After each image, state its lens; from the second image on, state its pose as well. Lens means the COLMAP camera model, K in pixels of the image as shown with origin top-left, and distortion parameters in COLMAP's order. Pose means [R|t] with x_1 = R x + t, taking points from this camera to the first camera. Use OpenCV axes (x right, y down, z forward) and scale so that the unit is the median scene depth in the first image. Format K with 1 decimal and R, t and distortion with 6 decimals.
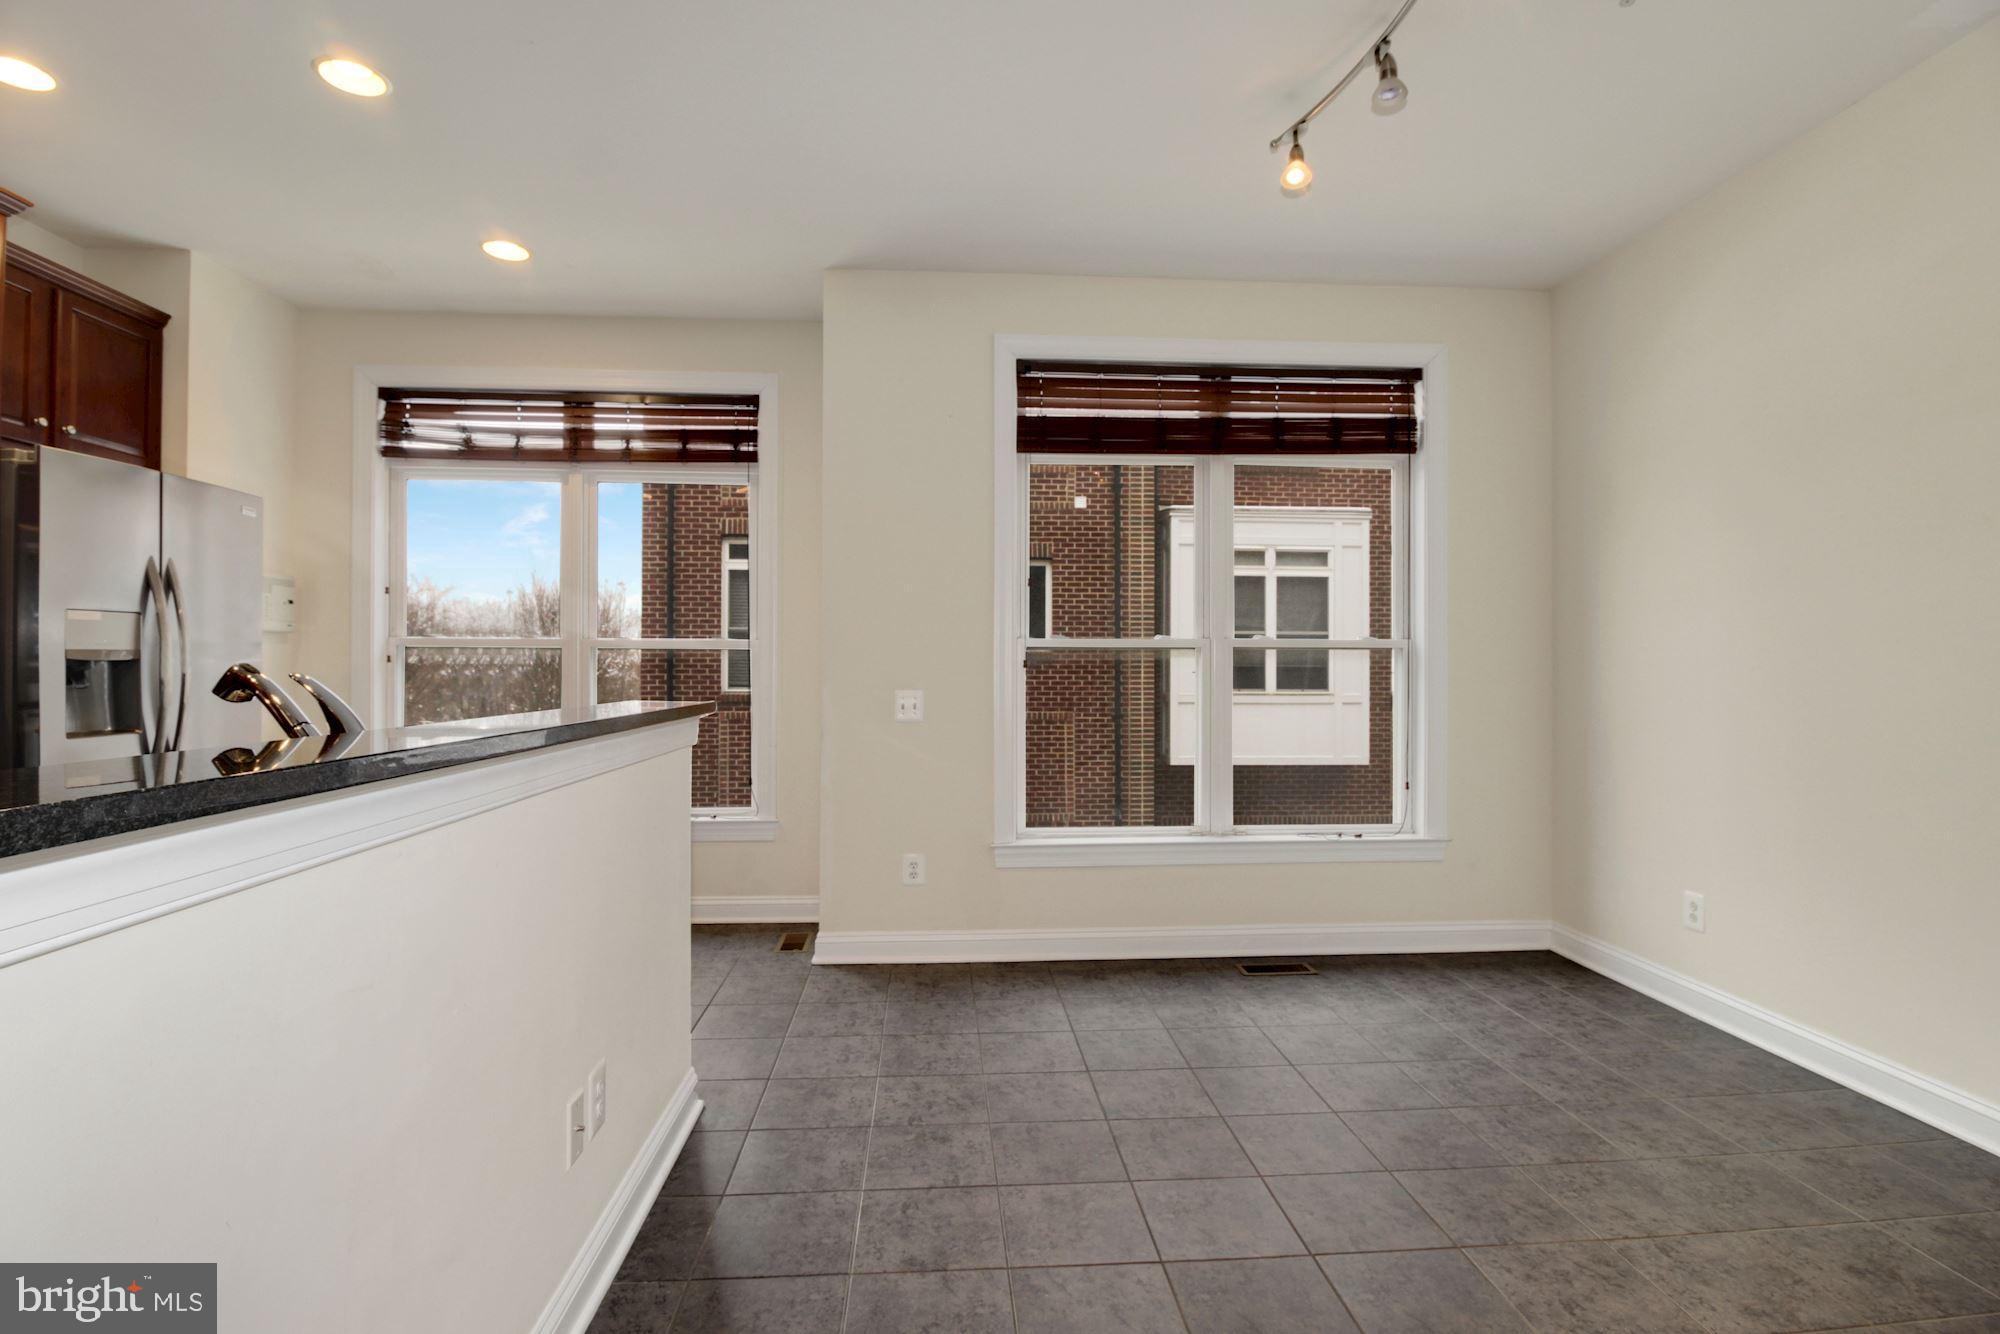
lens RADIAL K [[958.7, 0, 972.0], [0, 958.7, 657.5], [0, 0, 1]] dist [-0.015727, -0.002711]
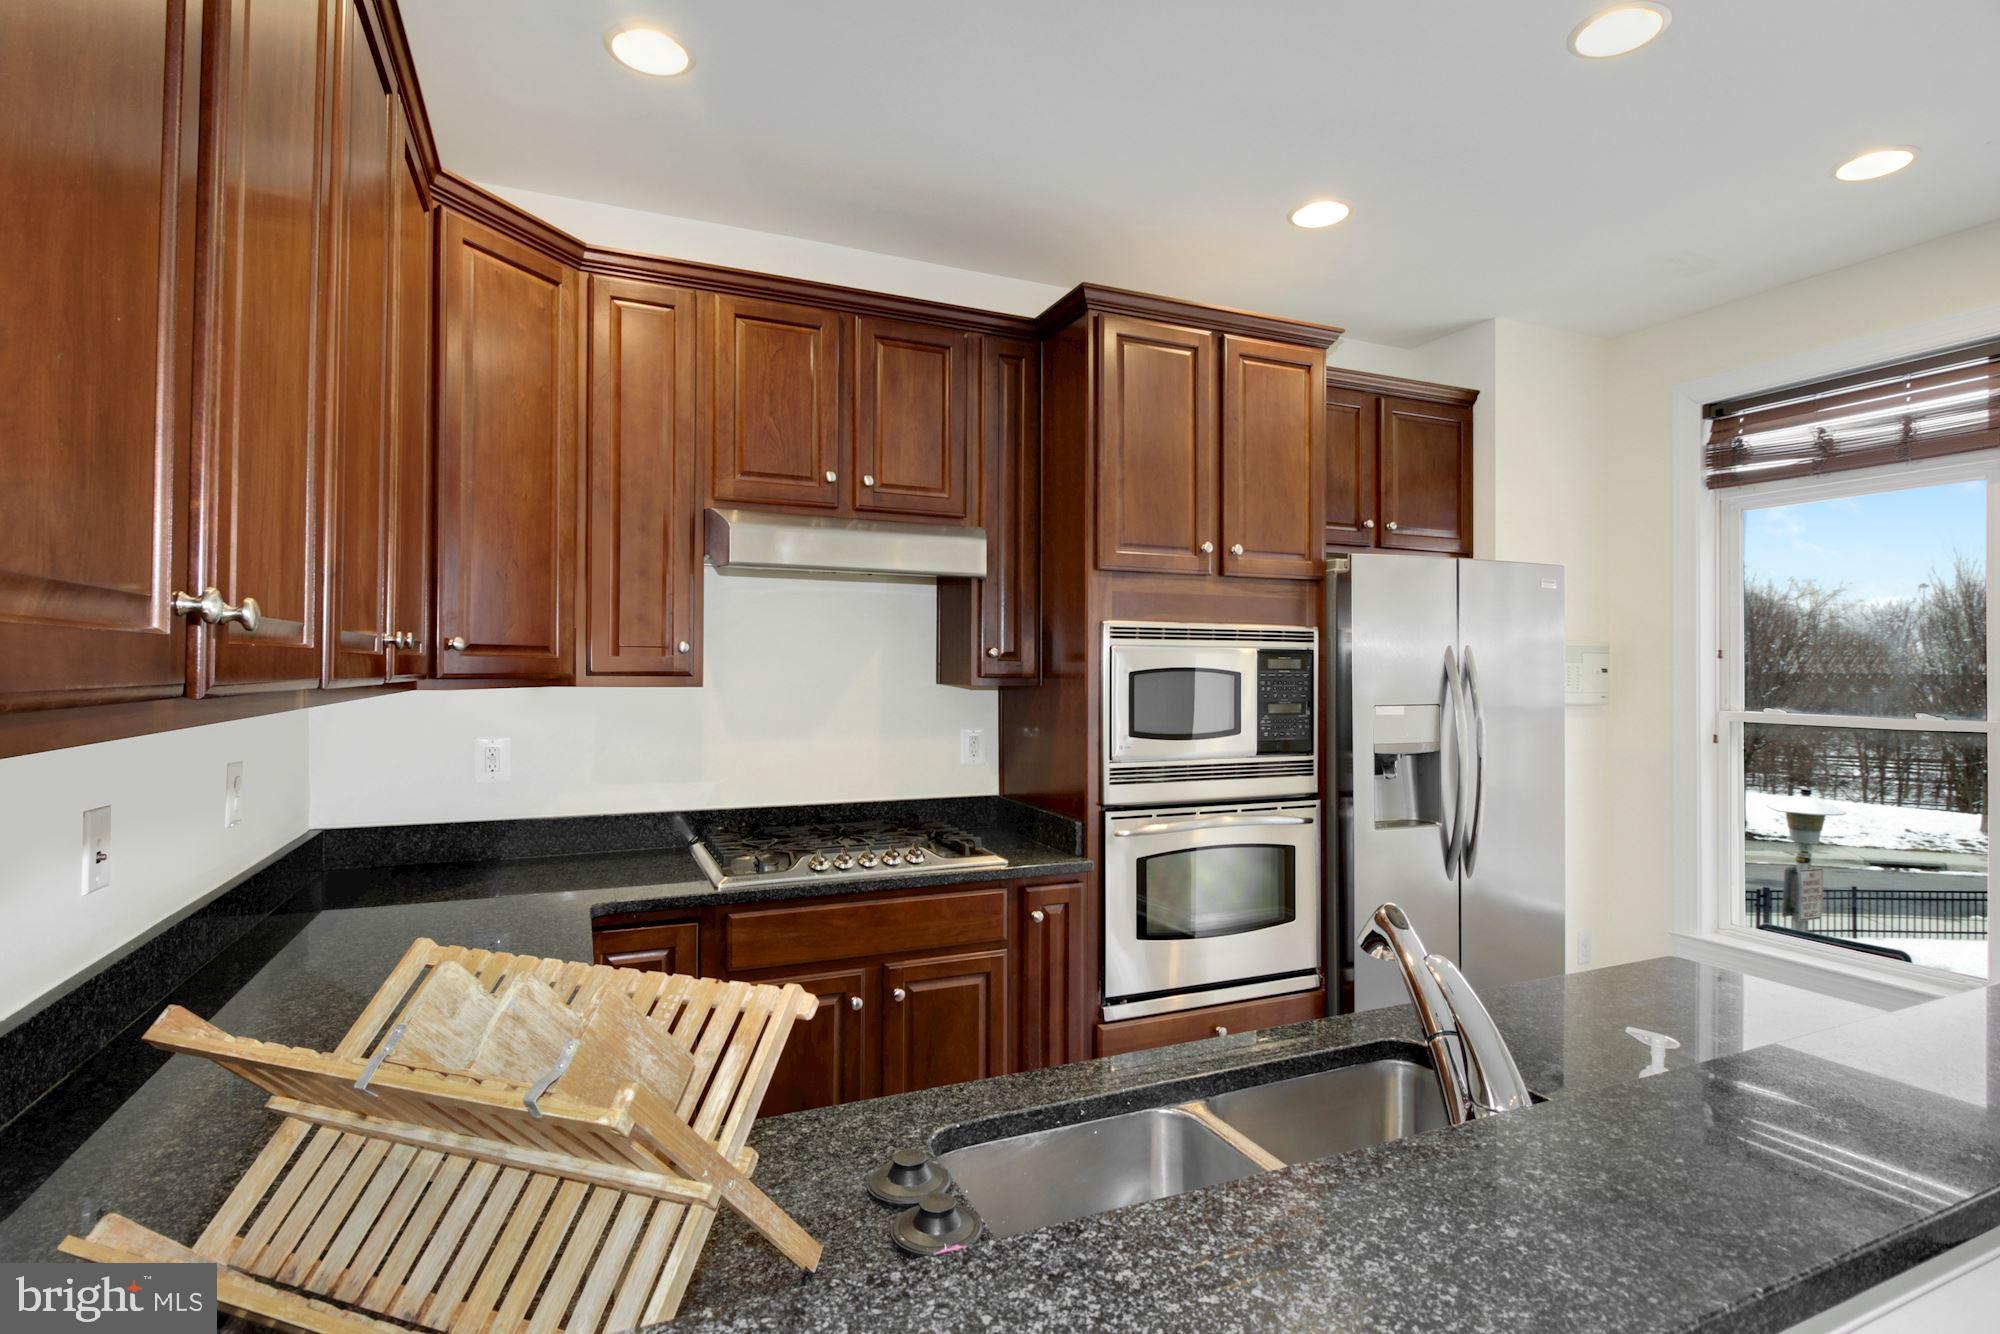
lens RADIAL K [[958.7, 0, 1037.3], [0, 958.7, 663.0], [0, 0, 1]] dist [-0.015727, -0.002711]
pose [[0.357281, -0.005962, -0.933978, -0.080660], [0.003290, 0.999981, -0.005125, -0.073104], [0.933991, -0.001241, 0.357294, 0.209724]]
